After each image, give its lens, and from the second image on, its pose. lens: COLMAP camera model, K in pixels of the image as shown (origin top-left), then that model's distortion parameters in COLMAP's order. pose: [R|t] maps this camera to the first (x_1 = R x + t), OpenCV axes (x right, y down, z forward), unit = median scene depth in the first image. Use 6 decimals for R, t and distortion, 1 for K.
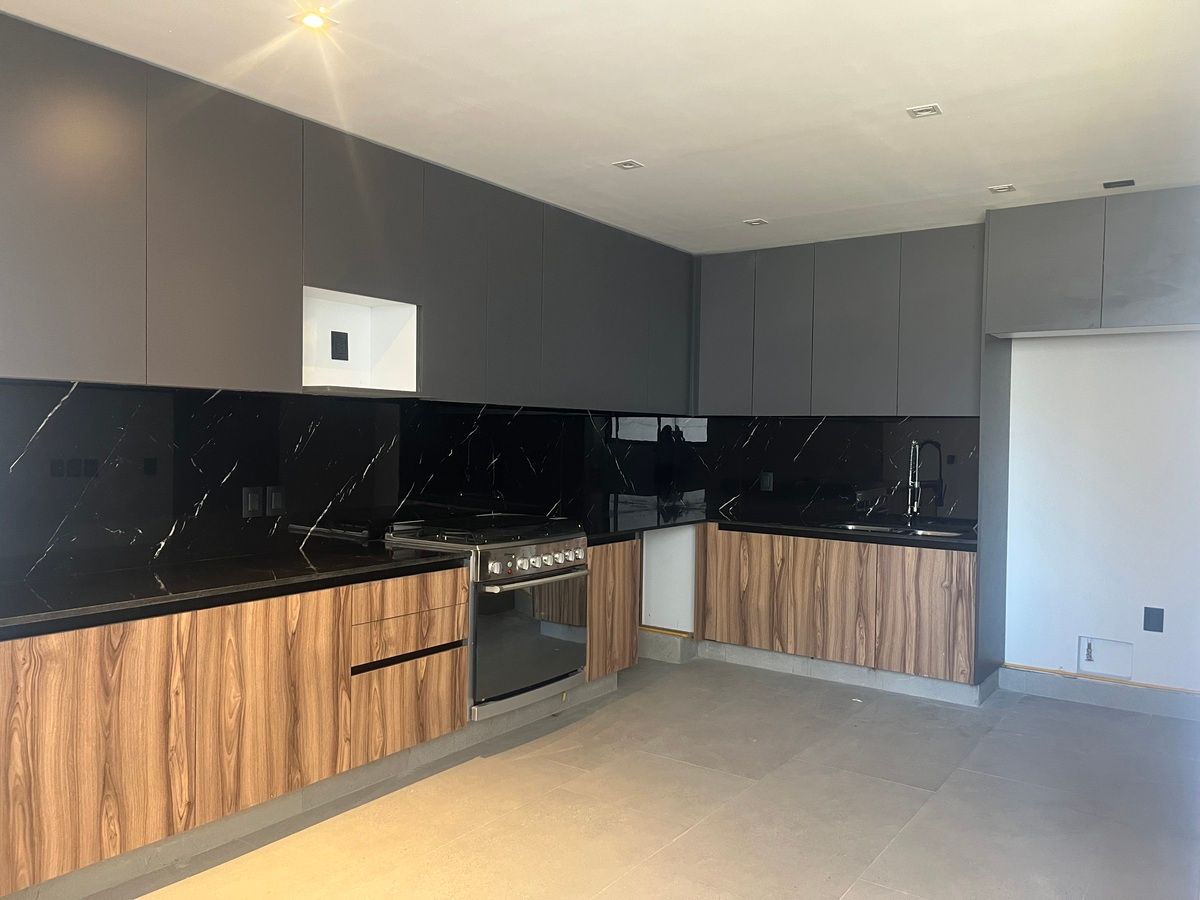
lens RADIAL K [[926.7, 0, 600.5], [0, 926.7, 456.6], [0, 0, 1]] dist [0.109348, -0.168514]
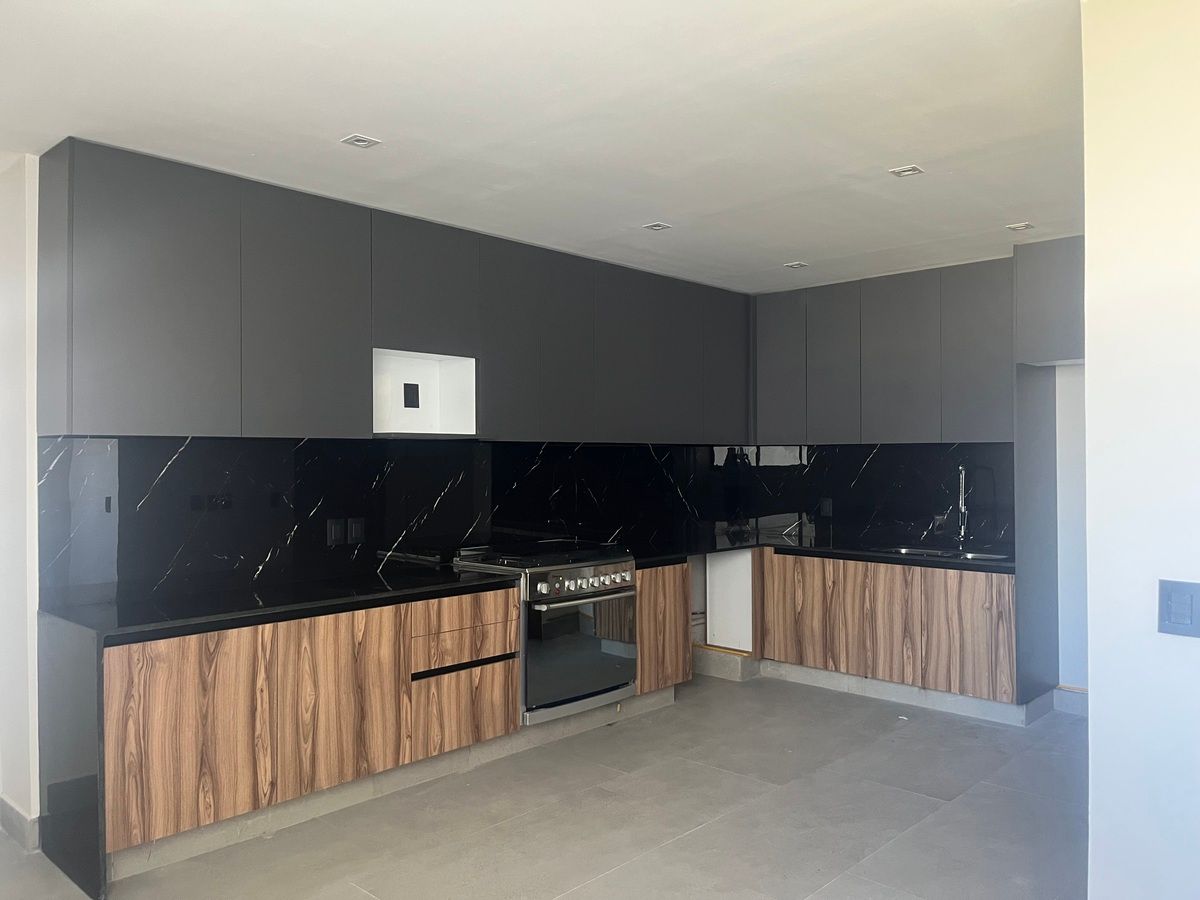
lens RADIAL K [[934.7, 0, 605.3], [0, 934.7, 449.4], [0, 0, 1]] dist [0.092674, -0.134724]
pose [[0.989096, -0.020674, -0.145813, 0.127861], [0.015930, 0.999307, -0.033632, -0.009049], [0.146407, 0.030943, 0.988740, -0.113383]]
